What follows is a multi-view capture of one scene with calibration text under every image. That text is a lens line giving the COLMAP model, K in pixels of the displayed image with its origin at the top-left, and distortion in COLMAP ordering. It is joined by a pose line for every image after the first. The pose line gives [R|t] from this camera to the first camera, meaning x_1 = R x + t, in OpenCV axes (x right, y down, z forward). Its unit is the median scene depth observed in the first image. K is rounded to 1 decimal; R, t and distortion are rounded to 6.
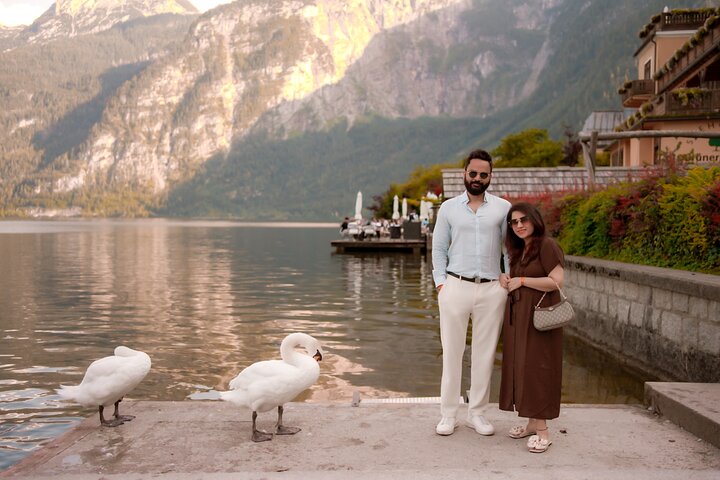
lens RADIAL K [[805.2, 0, 360.0], [0, 805.2, 240.0], [0, 0, 1]] dist [-0.021033, 0.204307]
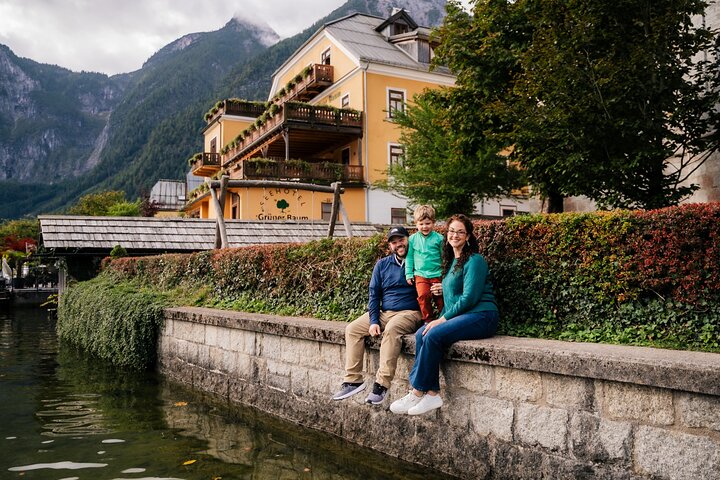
lens RADIAL K [[577.1, 0, 359.6], [0, 577.1, 255.6], [0, 0, 1]] dist [-0.124510, 0.115601]
pose [[0.781873, -0.001828, 0.623435, -0.002311], [0.034415, 0.998598, -0.040232, -0.002772], [-0.622488, 0.052912, 0.780839, 0.109401]]
